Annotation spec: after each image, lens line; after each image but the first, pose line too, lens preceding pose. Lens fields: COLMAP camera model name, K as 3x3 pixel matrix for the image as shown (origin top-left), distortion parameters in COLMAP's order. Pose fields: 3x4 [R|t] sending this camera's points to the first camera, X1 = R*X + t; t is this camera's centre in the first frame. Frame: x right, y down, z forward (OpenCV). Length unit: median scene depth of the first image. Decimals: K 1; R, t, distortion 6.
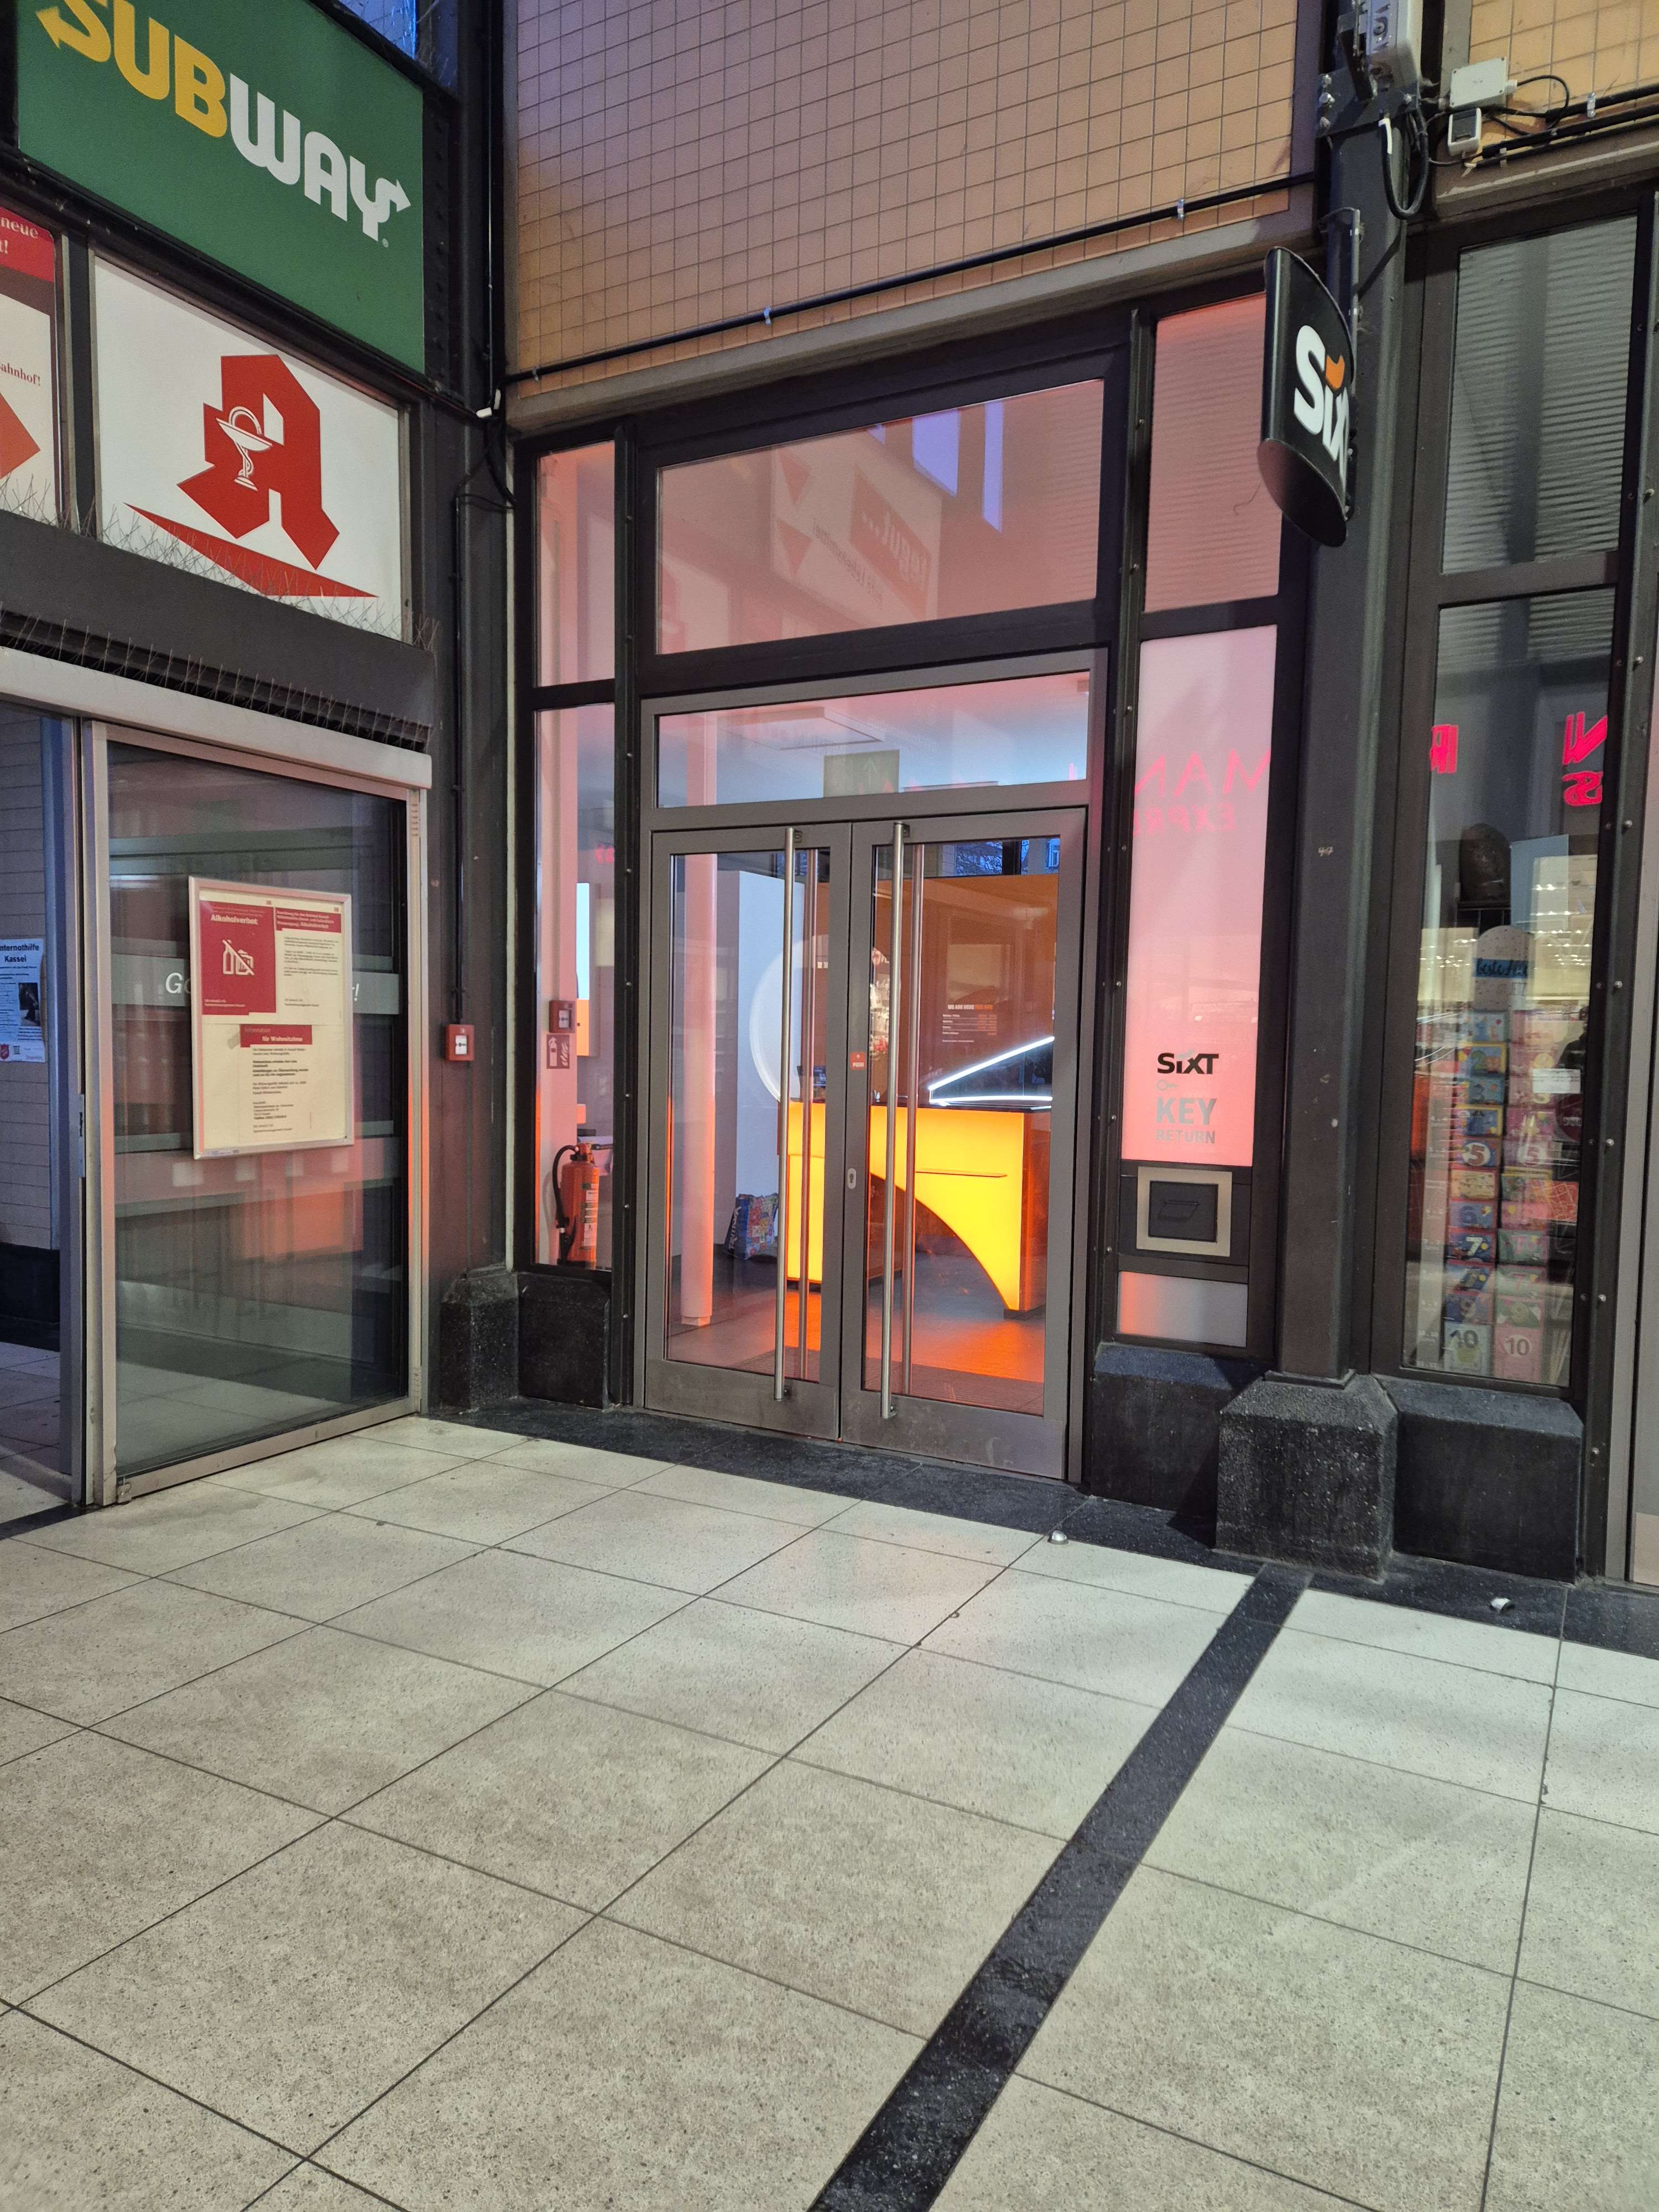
lens RADIAL K [[1470.1, 0, 837.6], [0, 1470.1, 1114.4], [0, 0, 1]] dist [0.065170, -0.047468]
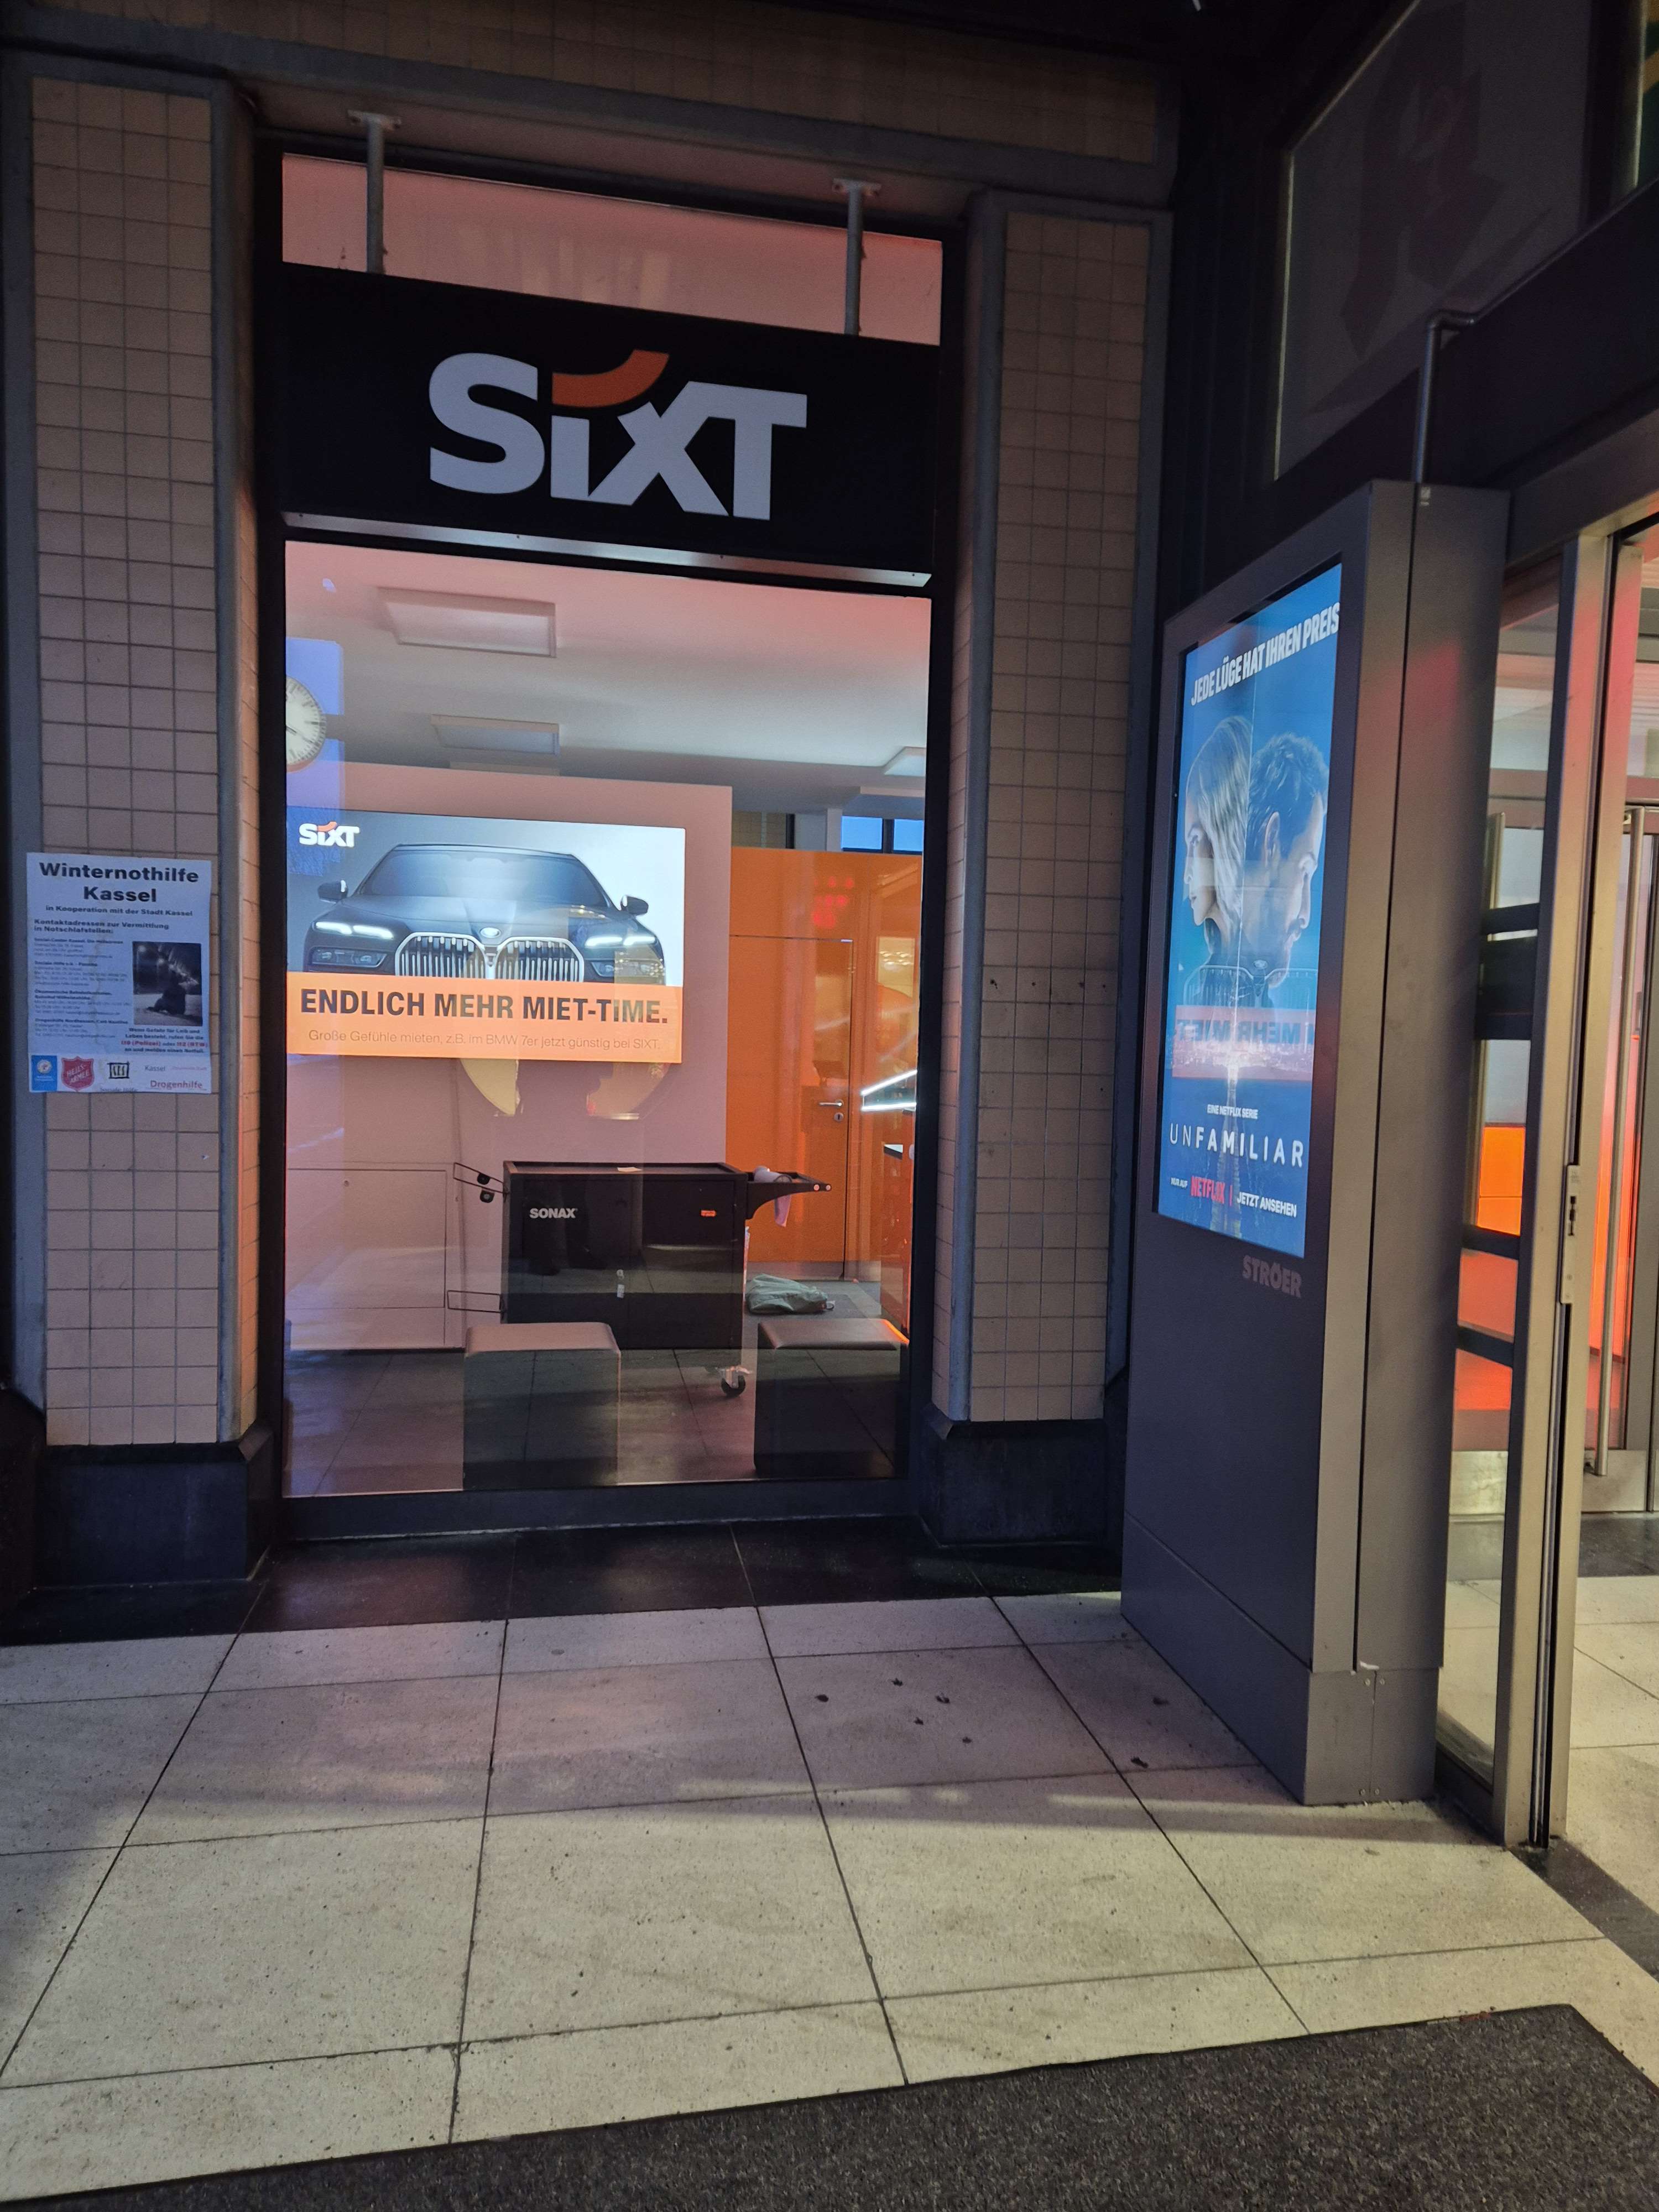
lens RADIAL K [[1470.1, 0, 837.6], [0, 1470.1, 1114.4], [0, 0, 1]] dist [0.065170, -0.047468]
pose [[0.778226, -0.034303, 0.627047, -1.132730], [0.025999, 0.999411, 0.022406, -0.054671], [-0.627446, -0.001134, 0.778659, 0.730290]]
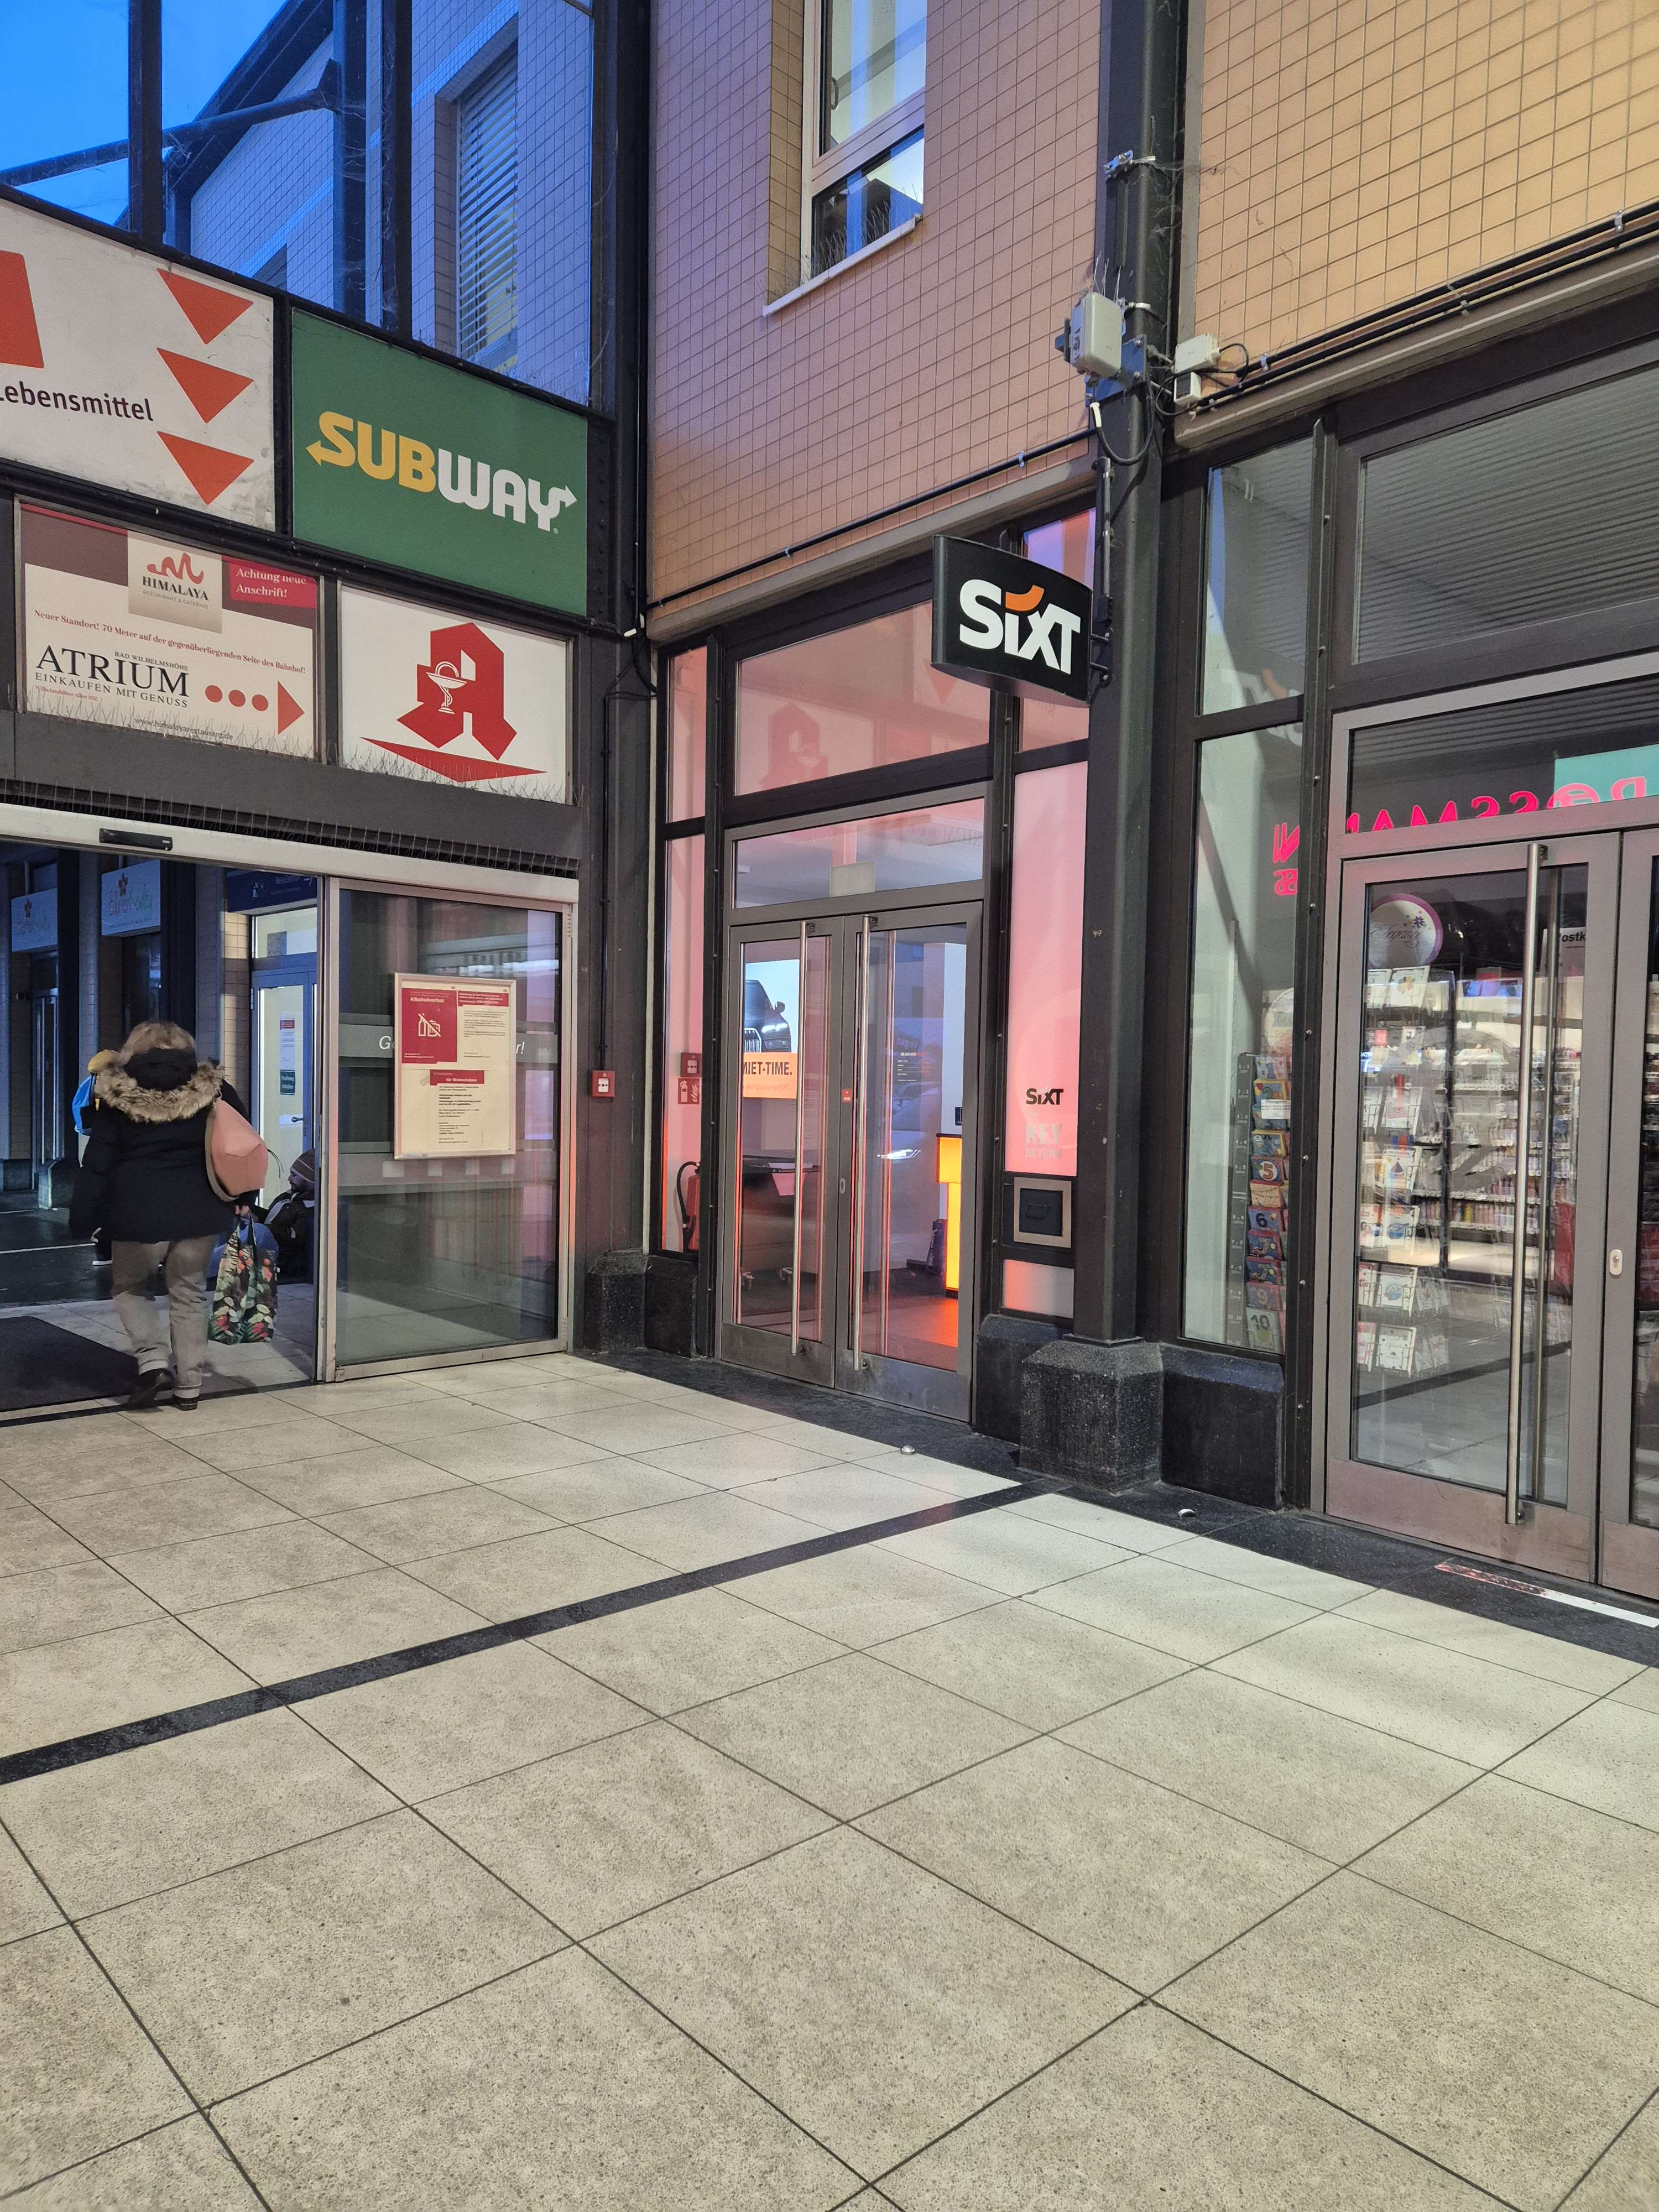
lens RADIAL K [[1475.1, 0, 827.6], [0, 1475.1, 1104.8], [0, 0, 1]] dist [0.048306, -0.002453]
pose [[0.942688, 0.003704, -0.333654, 0.474065], [-0.018657, 0.998959, -0.041623, 0.028951], [0.333152, 0.045462, 0.941776, -0.265312]]
